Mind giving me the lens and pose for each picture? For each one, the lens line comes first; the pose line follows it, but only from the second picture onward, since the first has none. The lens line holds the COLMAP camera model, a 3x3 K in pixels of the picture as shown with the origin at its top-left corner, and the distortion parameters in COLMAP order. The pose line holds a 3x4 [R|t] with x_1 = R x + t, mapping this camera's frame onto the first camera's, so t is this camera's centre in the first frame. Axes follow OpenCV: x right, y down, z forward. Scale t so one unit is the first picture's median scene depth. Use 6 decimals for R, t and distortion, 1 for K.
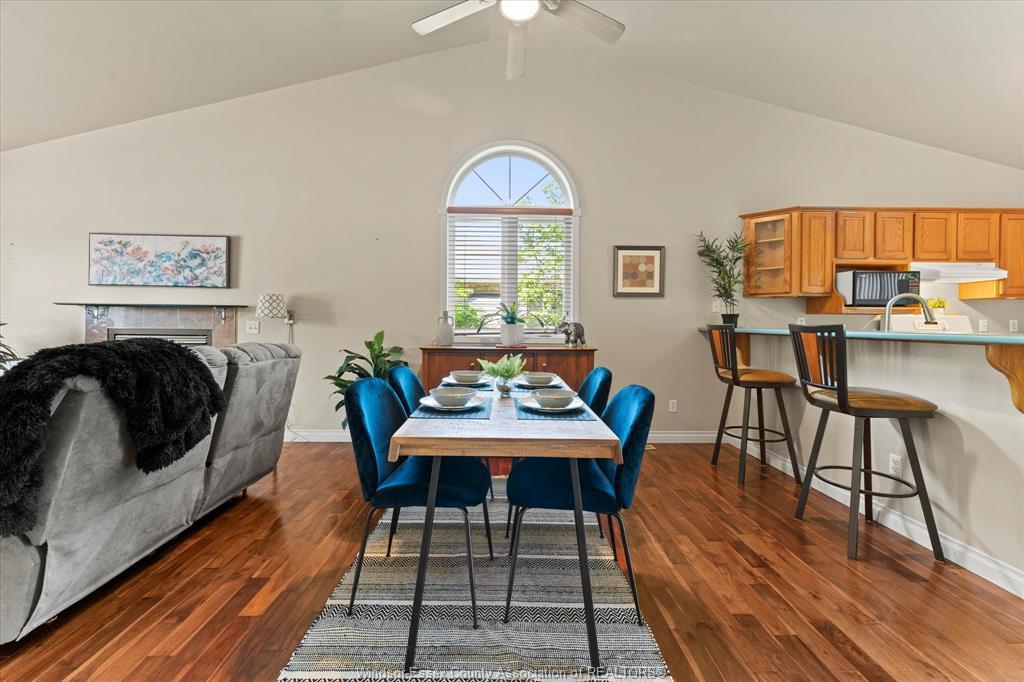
lens RADIAL K [[409.0, 0, 510.3], [0, 409.0, 328.6], [0, 0, 1]] dist [0.001903, -0.000491]
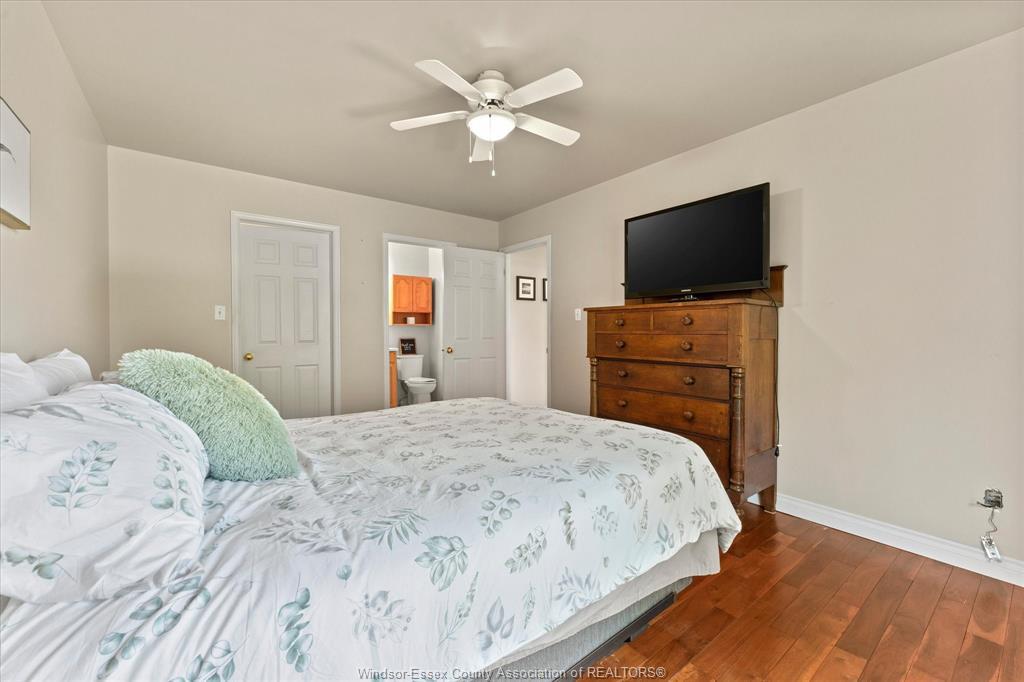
lens RADIAL K [[409.0, 0, 514.9], [0, 409.0, 339.8], [0, 0, 1]] dist [0.001903, -0.000491]
pose [[0.801001, -0.014224, 0.598494, -1.124973], [0.013882, 0.999890, 0.005185, 0.133871], [-0.598502, 0.004155, 0.801110, -0.780675]]
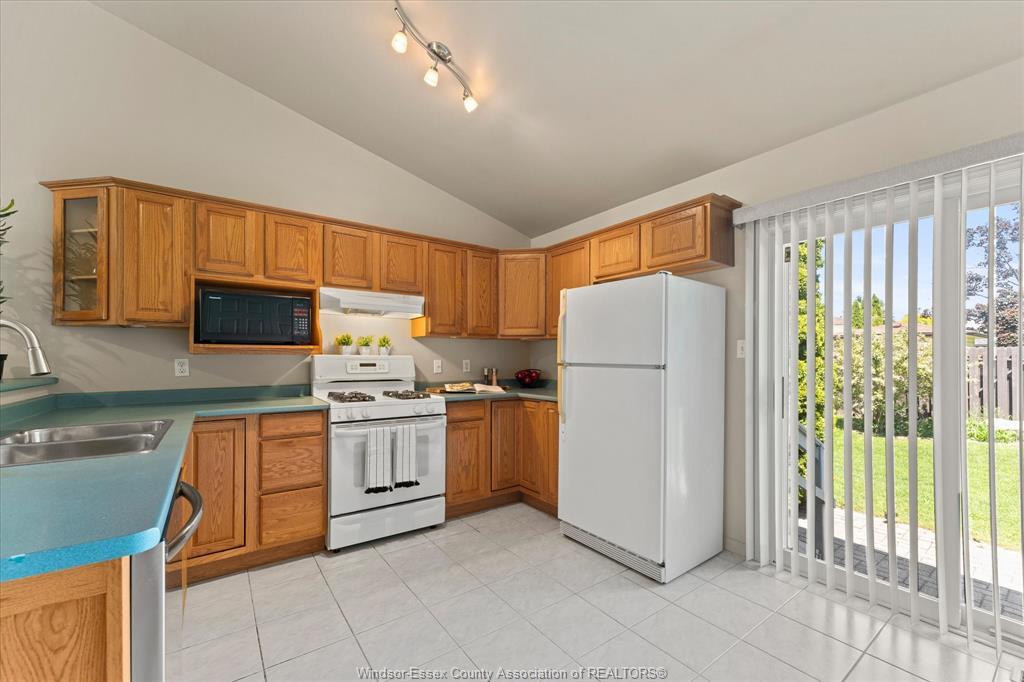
lens RADIAL K [[409.0, 0, 516.4], [0, 409.0, 355.7], [0, 0, 1]] dist [0.001903, -0.000491]
pose [[0.816774, -0.002205, 0.576953, 0.820898], [0.011084, 0.999868, -0.011871, -0.019771], [-0.576851, 0.016091, 0.816691, 0.158922]]
